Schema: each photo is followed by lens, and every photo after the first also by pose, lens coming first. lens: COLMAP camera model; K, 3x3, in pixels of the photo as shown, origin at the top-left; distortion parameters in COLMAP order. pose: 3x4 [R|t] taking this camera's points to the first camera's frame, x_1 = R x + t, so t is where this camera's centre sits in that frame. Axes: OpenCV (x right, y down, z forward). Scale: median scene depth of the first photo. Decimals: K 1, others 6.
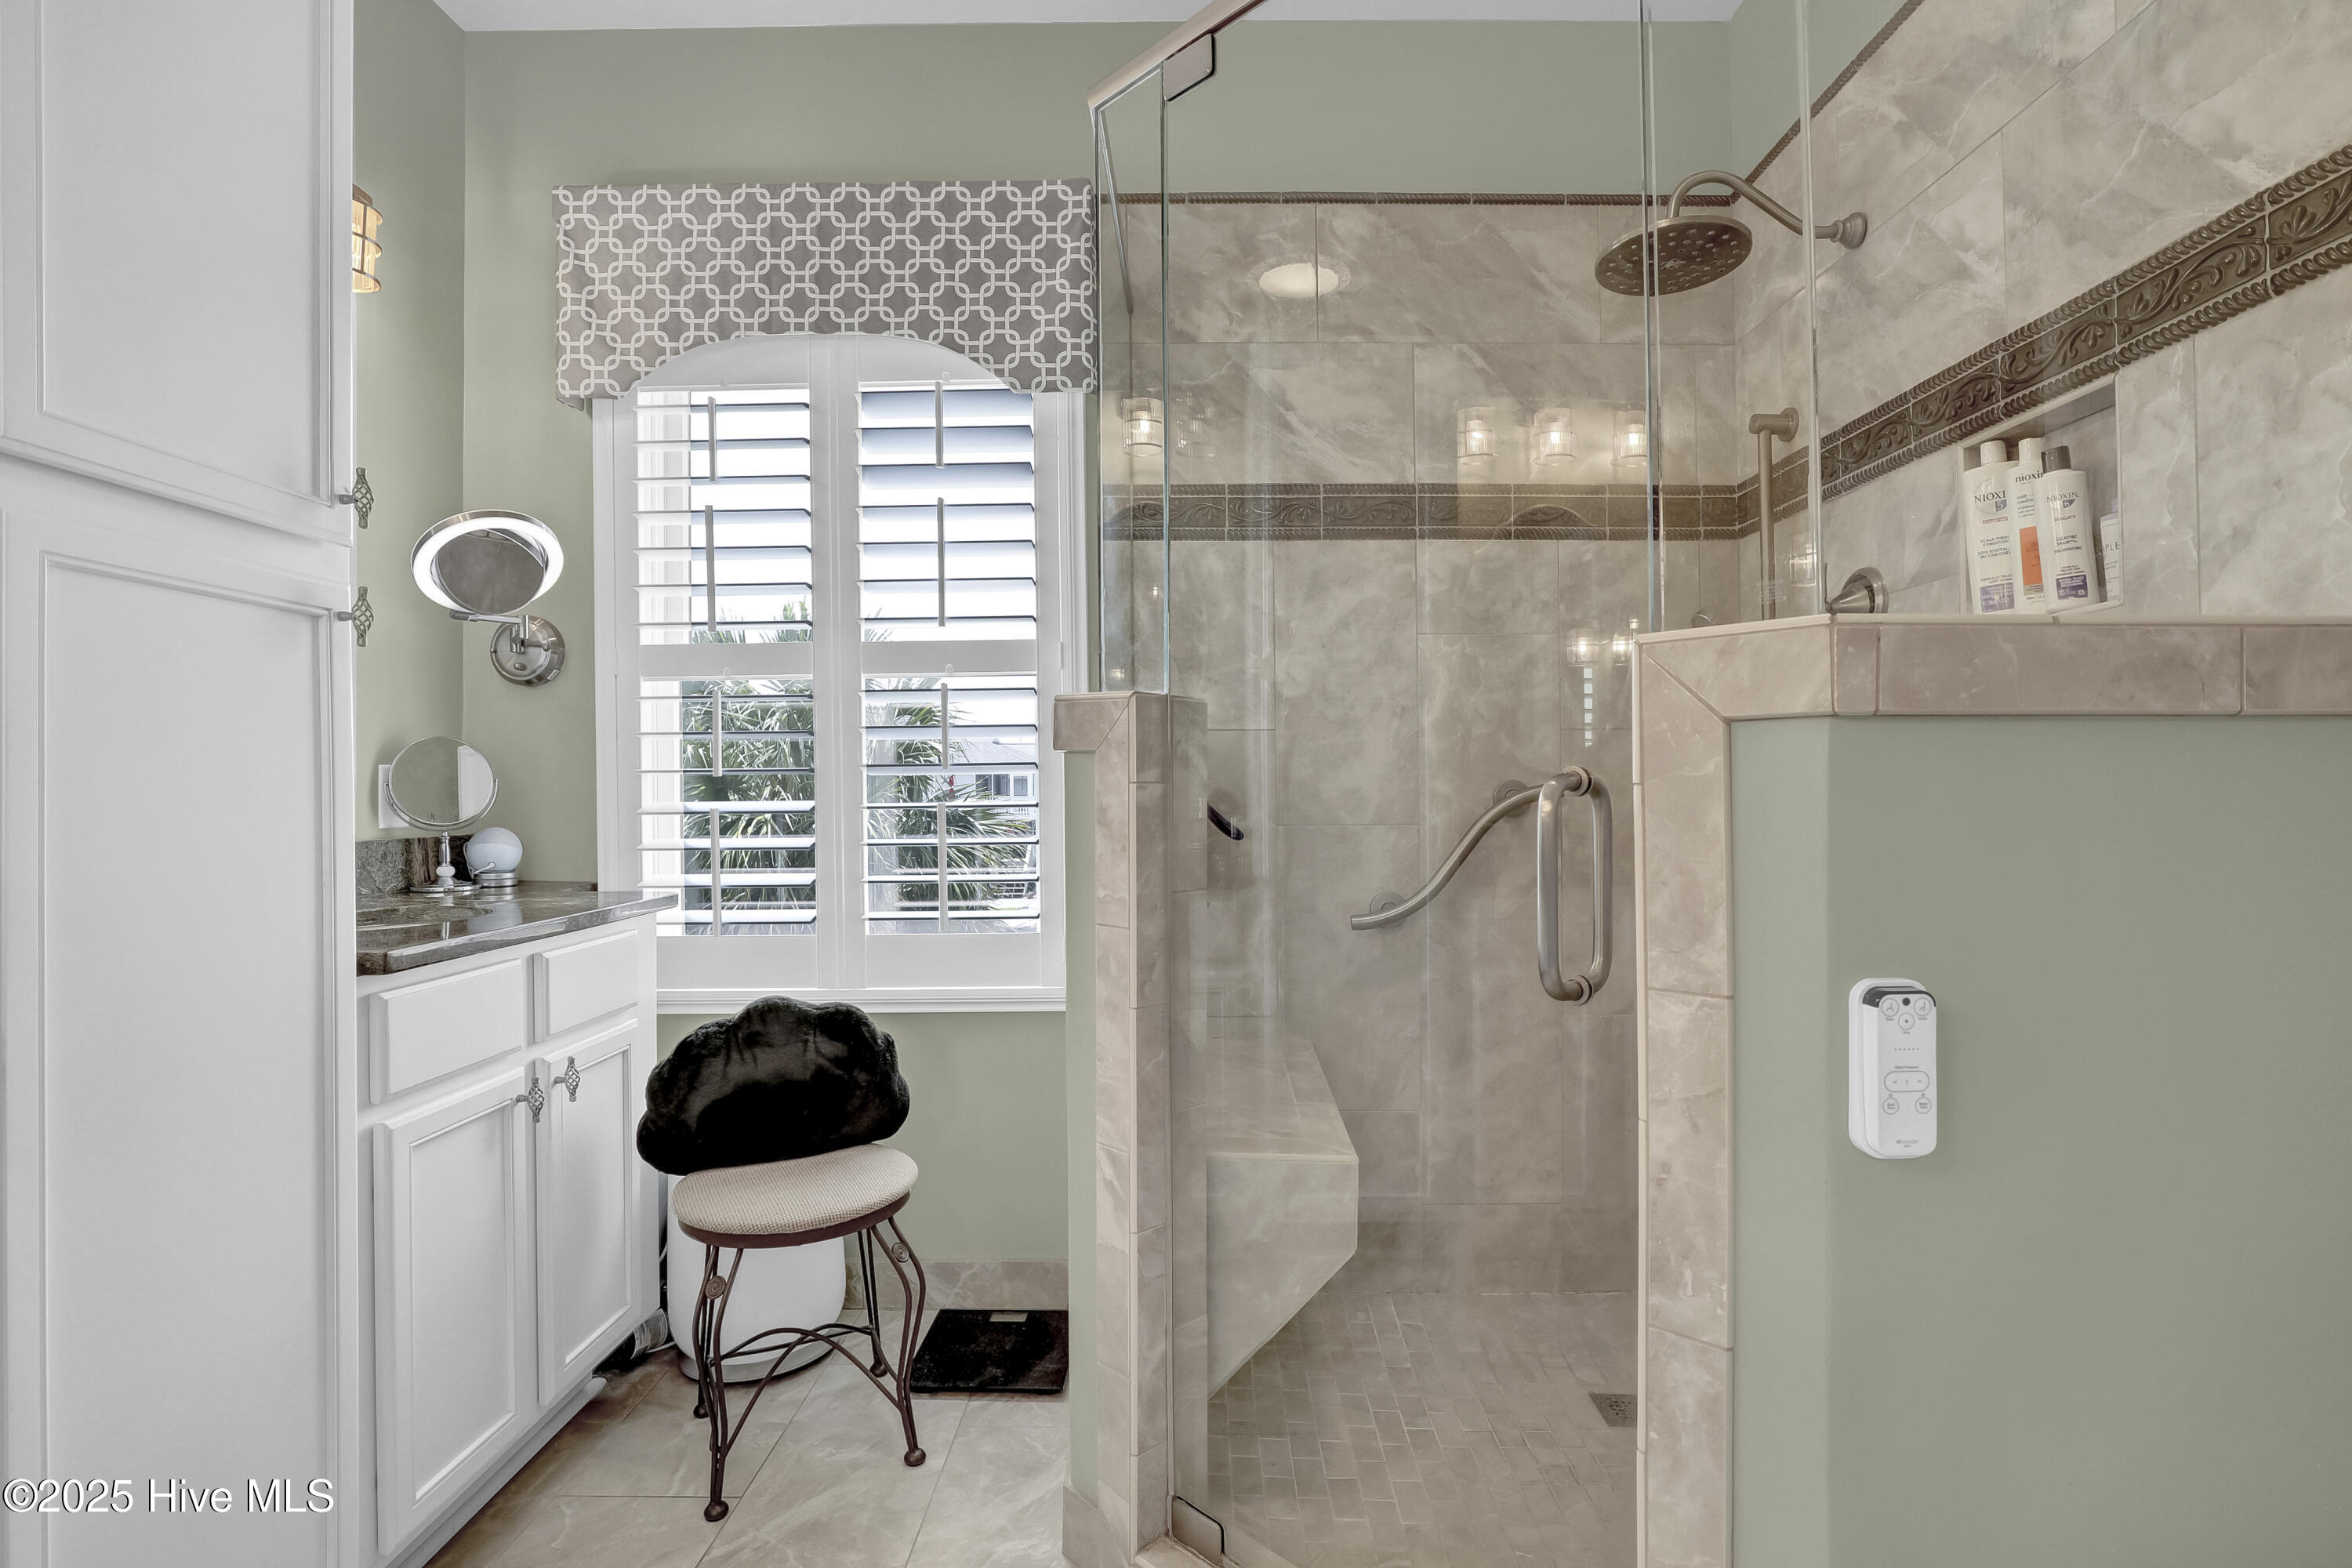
lens RADIAL K [[1127.1, 0, 1176.0], [0, 1127.1, 784.0], [0, 0, 1]] dist [-0.002714, -0.000201]
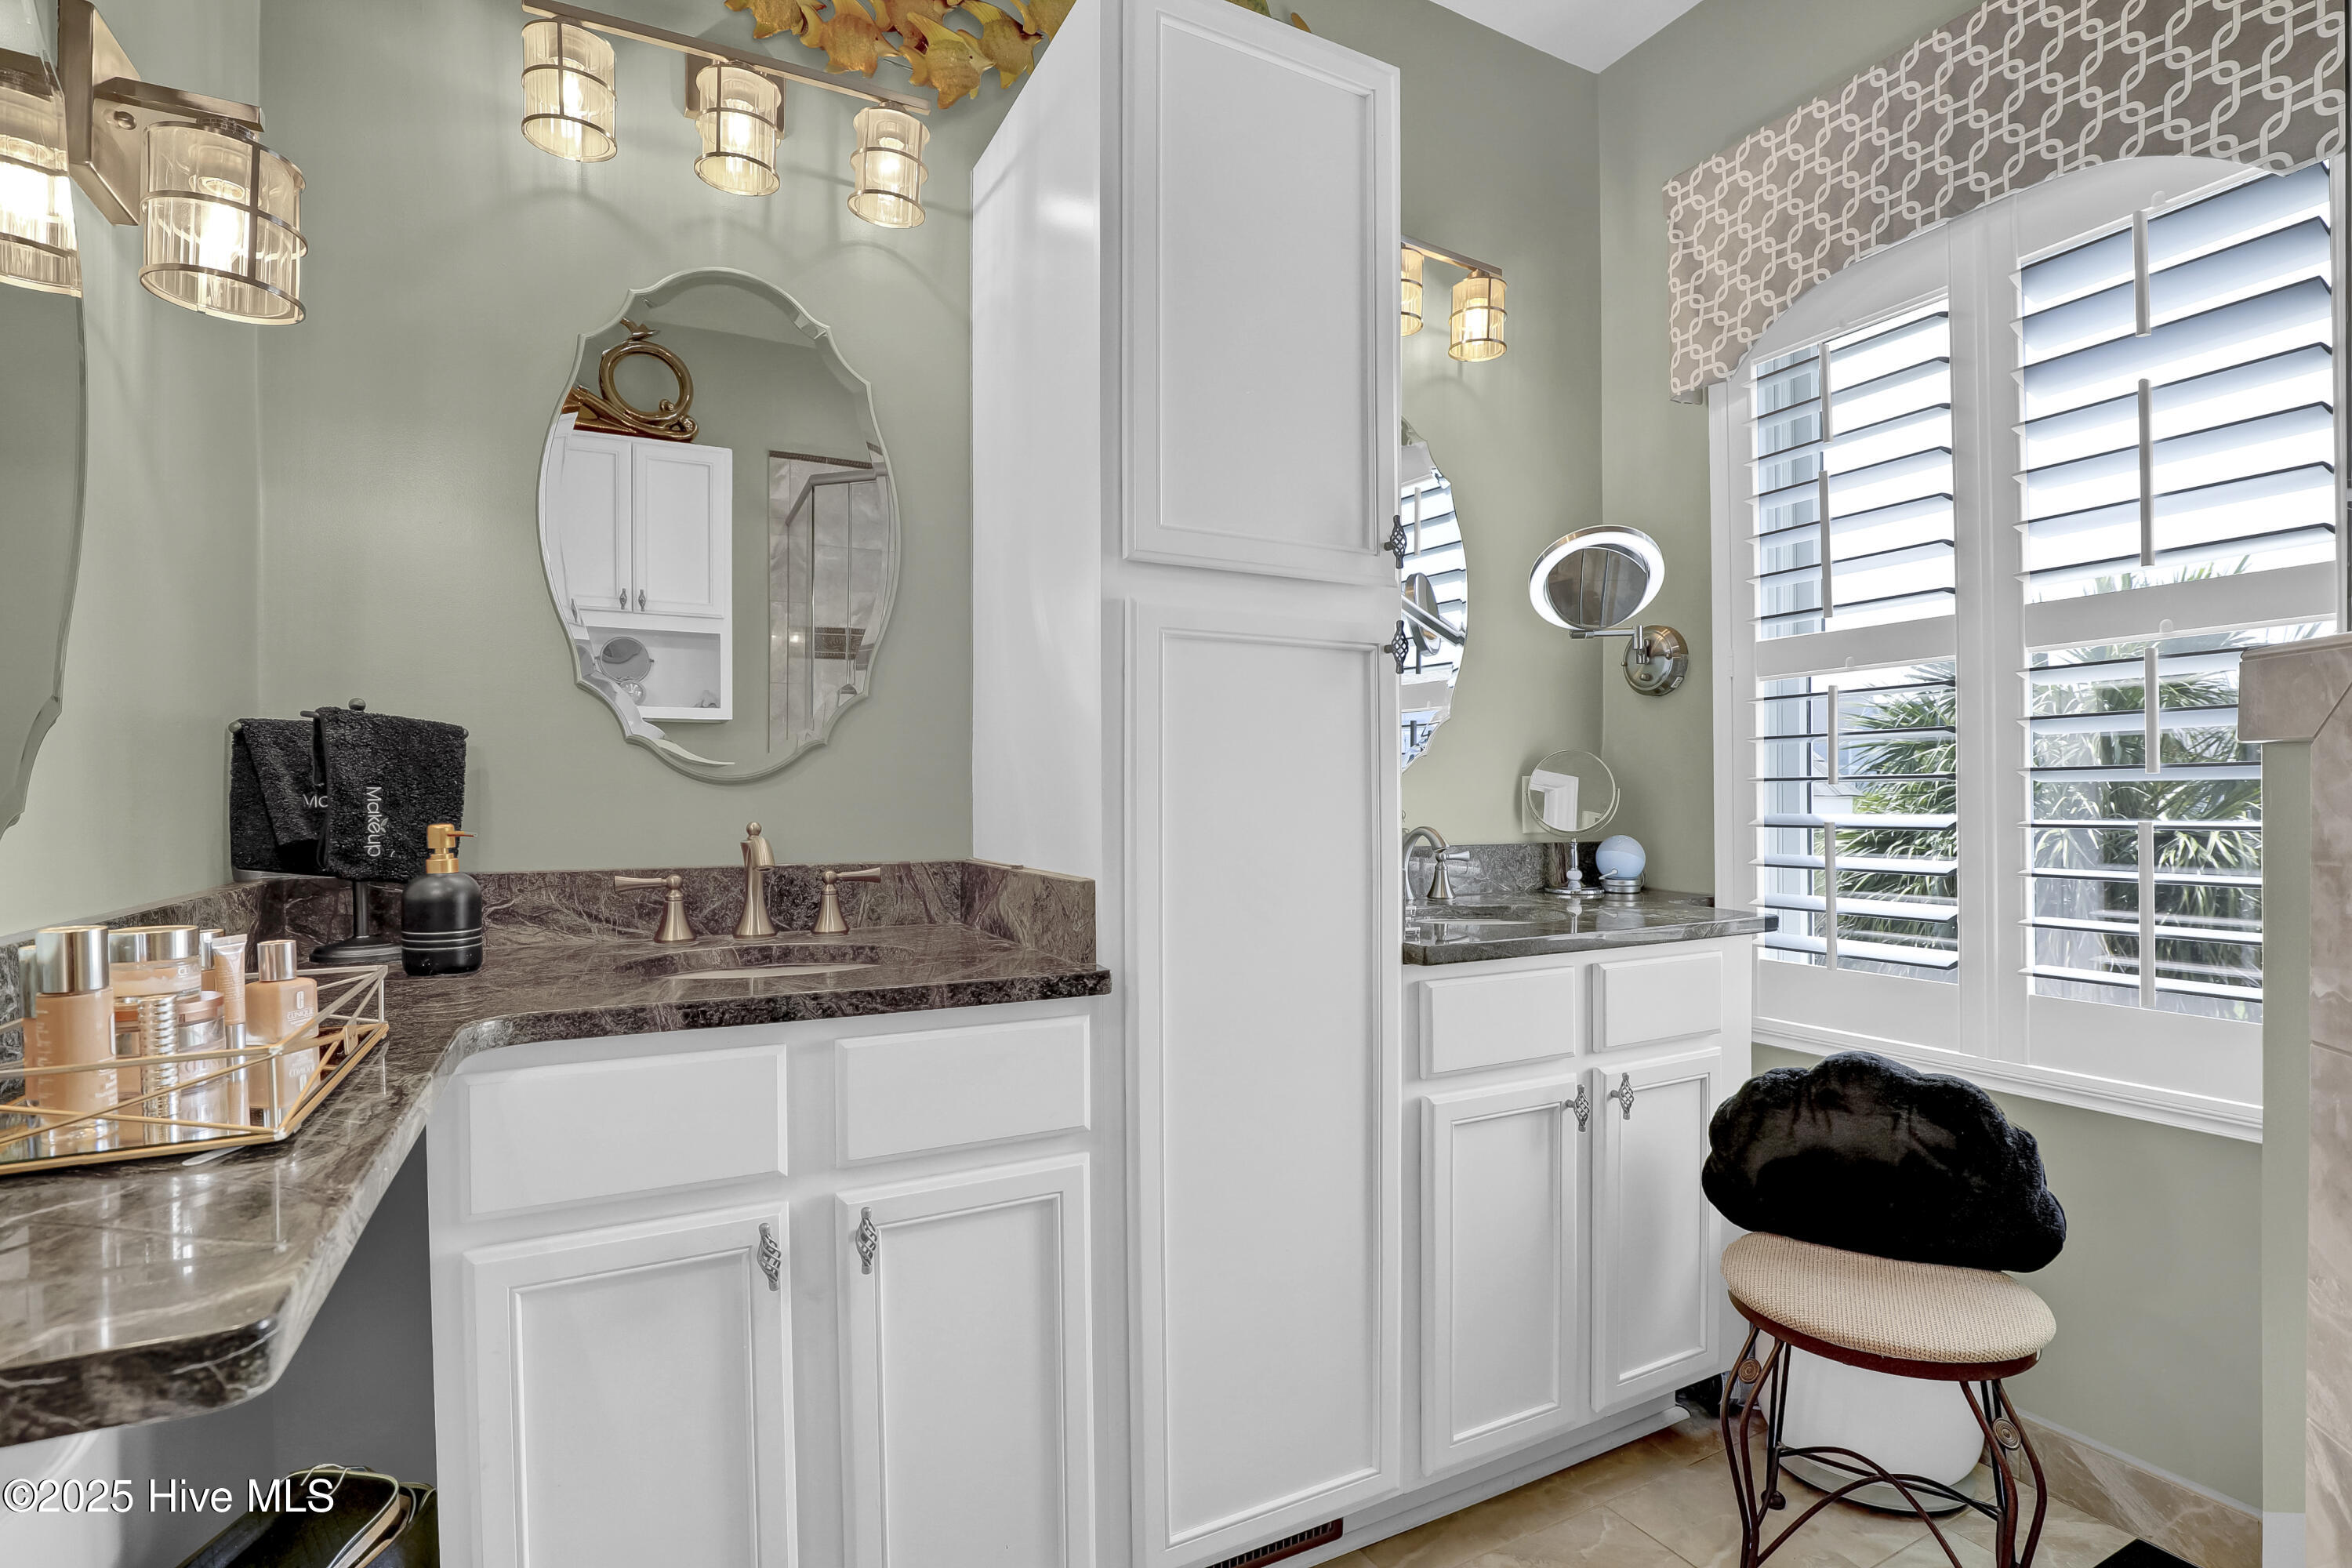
lens RADIAL K [[1125.7, 0, 1181.2], [0, 1125.7, 814.5], [0, 0, 1]] dist [-0.023960, 0.008232]
pose [[0.502015, 0.018275, -0.864666, 0.087332], [0.000763, 0.999767, 0.021574, -0.003244], [0.864858, -0.011490, 0.501884, 0.148428]]
